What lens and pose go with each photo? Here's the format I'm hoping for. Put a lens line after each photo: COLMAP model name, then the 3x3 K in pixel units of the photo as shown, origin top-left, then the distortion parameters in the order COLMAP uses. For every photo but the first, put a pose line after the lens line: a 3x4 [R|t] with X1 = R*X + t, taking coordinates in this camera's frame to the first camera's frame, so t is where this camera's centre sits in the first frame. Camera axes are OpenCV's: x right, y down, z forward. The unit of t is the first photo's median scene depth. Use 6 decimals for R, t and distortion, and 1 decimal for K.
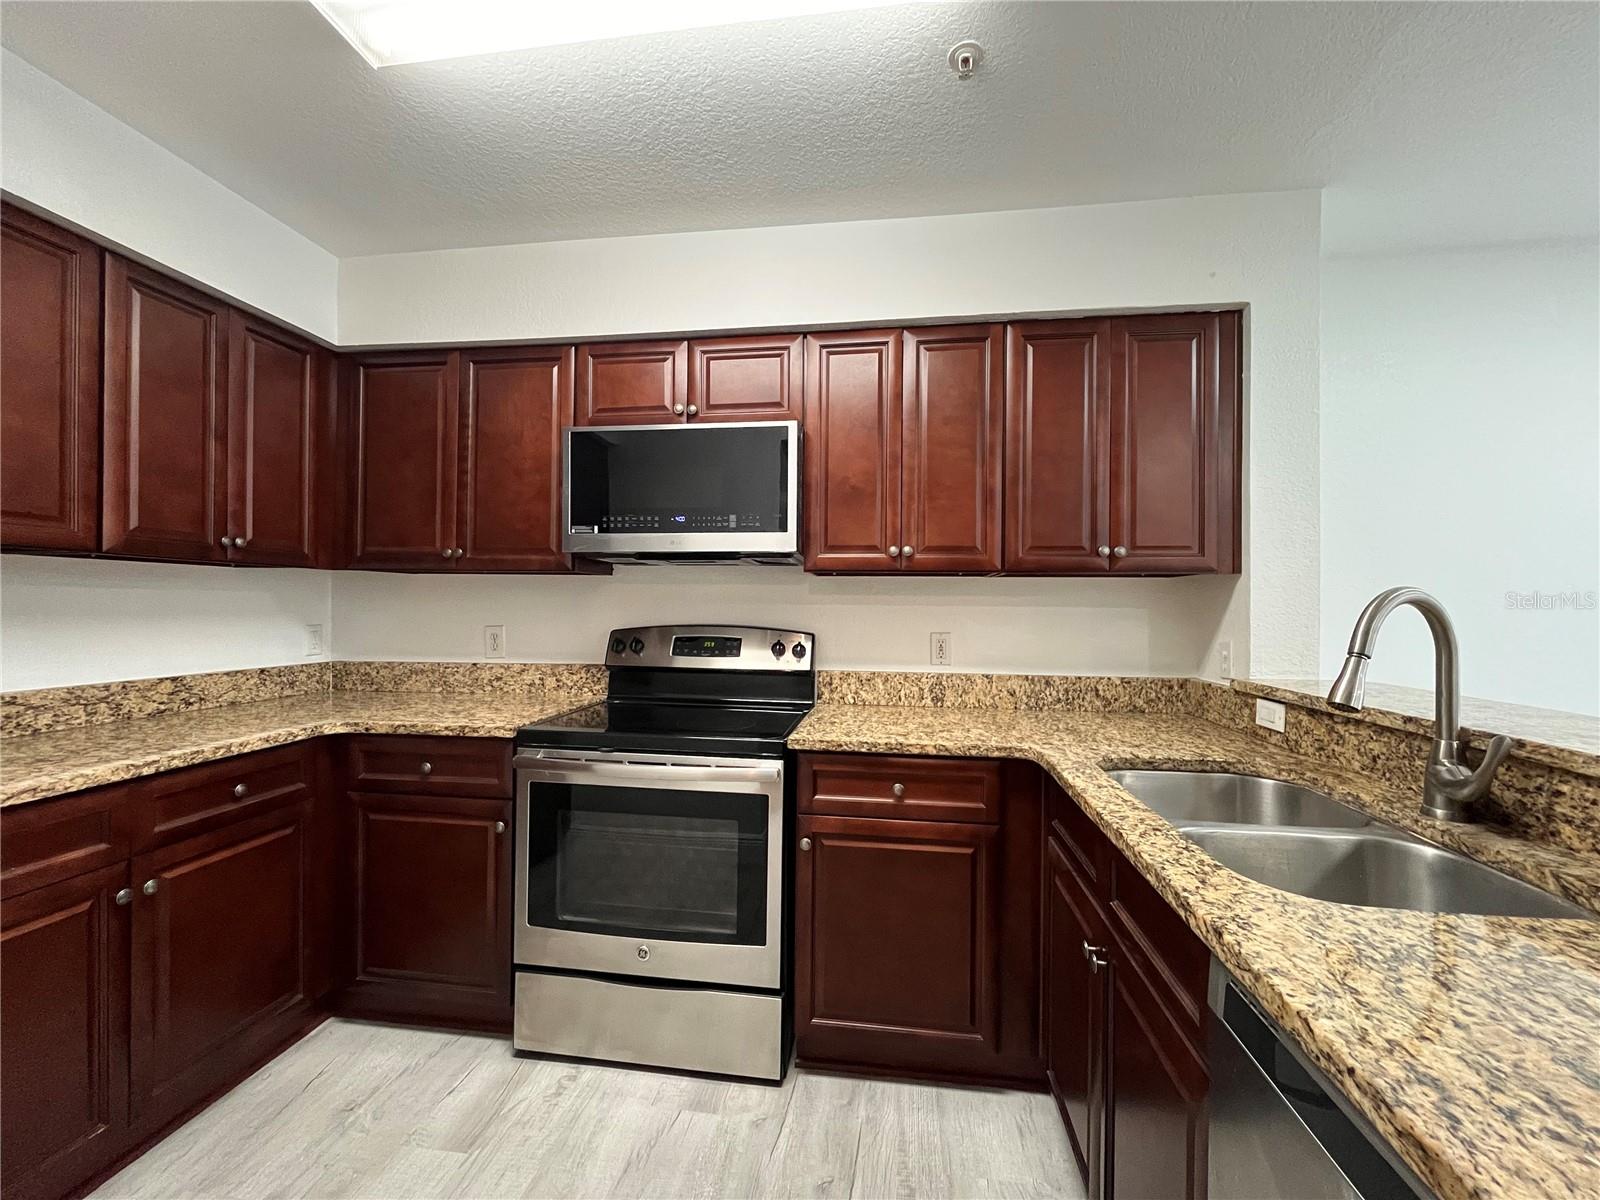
lens RADIAL K [[650.1, 0, 807.5], [0, 650.1, 601.0], [0, 0, 1]] dist [-0.003230, 0.000230]
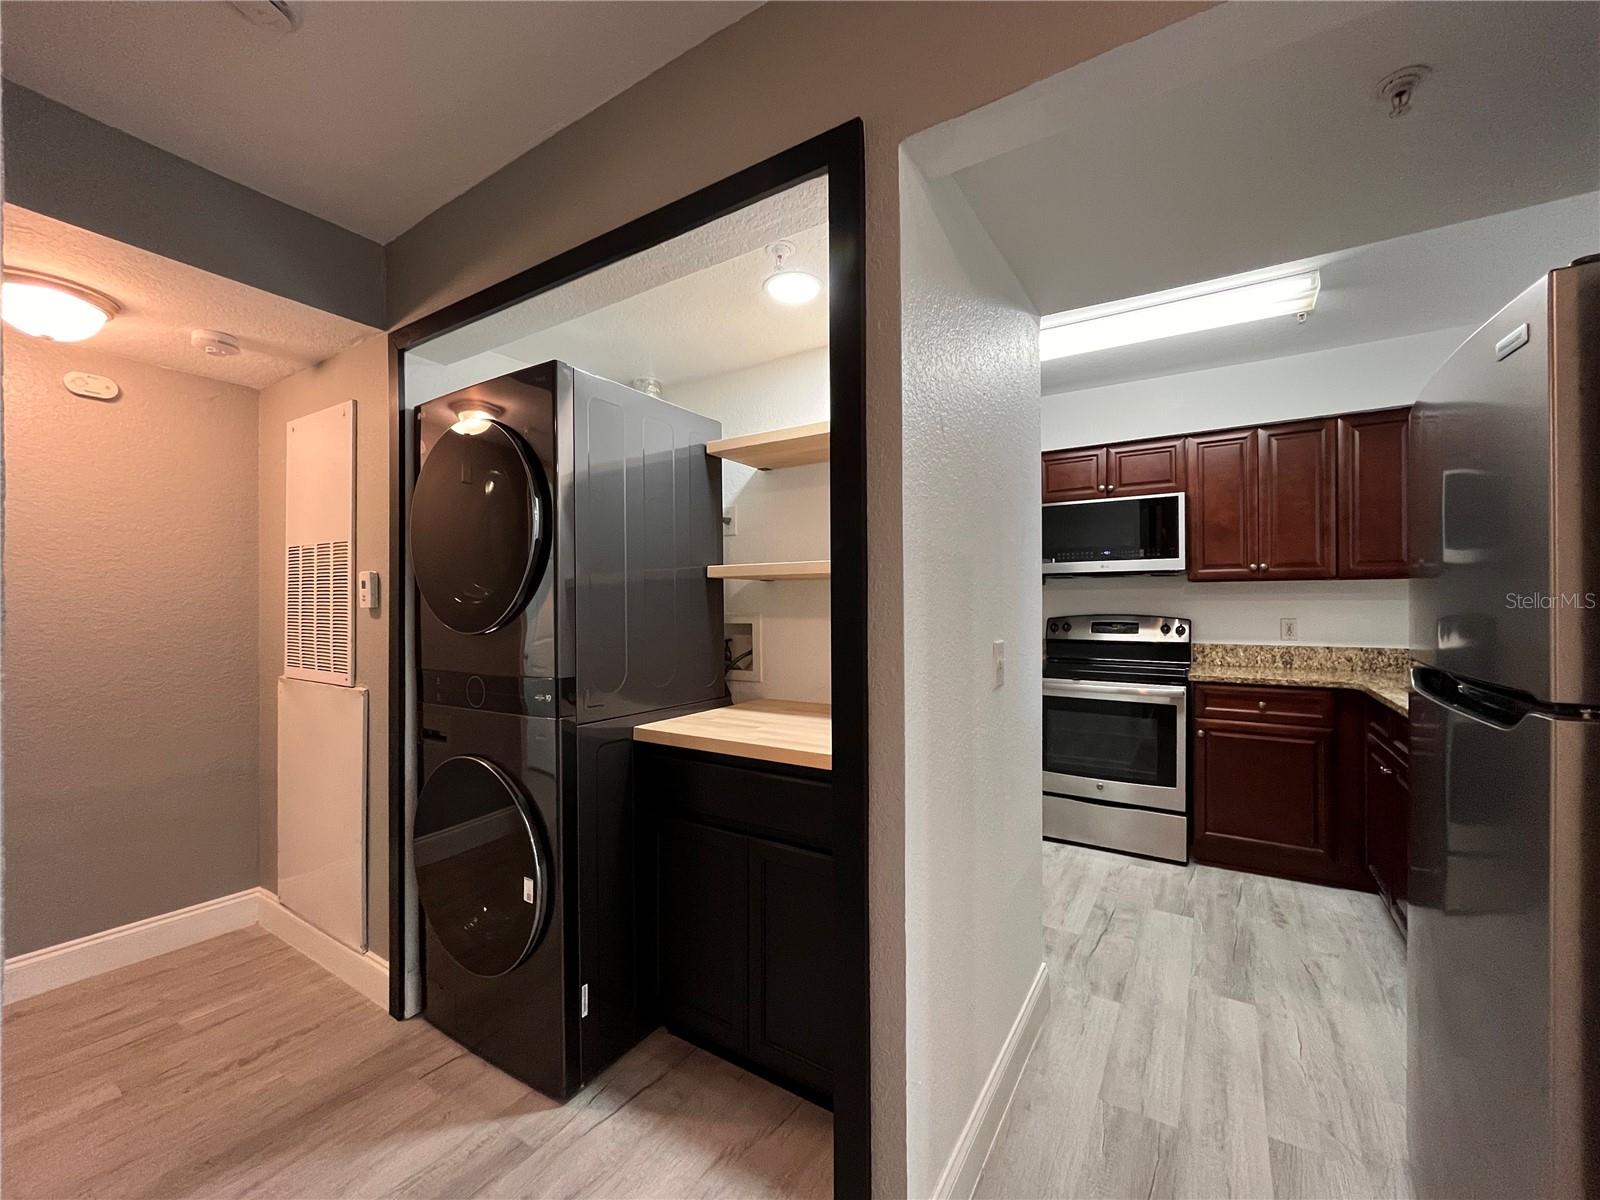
lens RADIAL K [[650.1, 0, 806.1], [0, 650.1, 603.1], [0, 0, 1]] dist [-0.003230, 0.000230]
pose [[0.908587, -0.013511, -0.417478, -0.203036], [0.014578, 0.999894, -0.000632, -0.001938], [0.417442, -0.005512, 0.908687, -0.922075]]
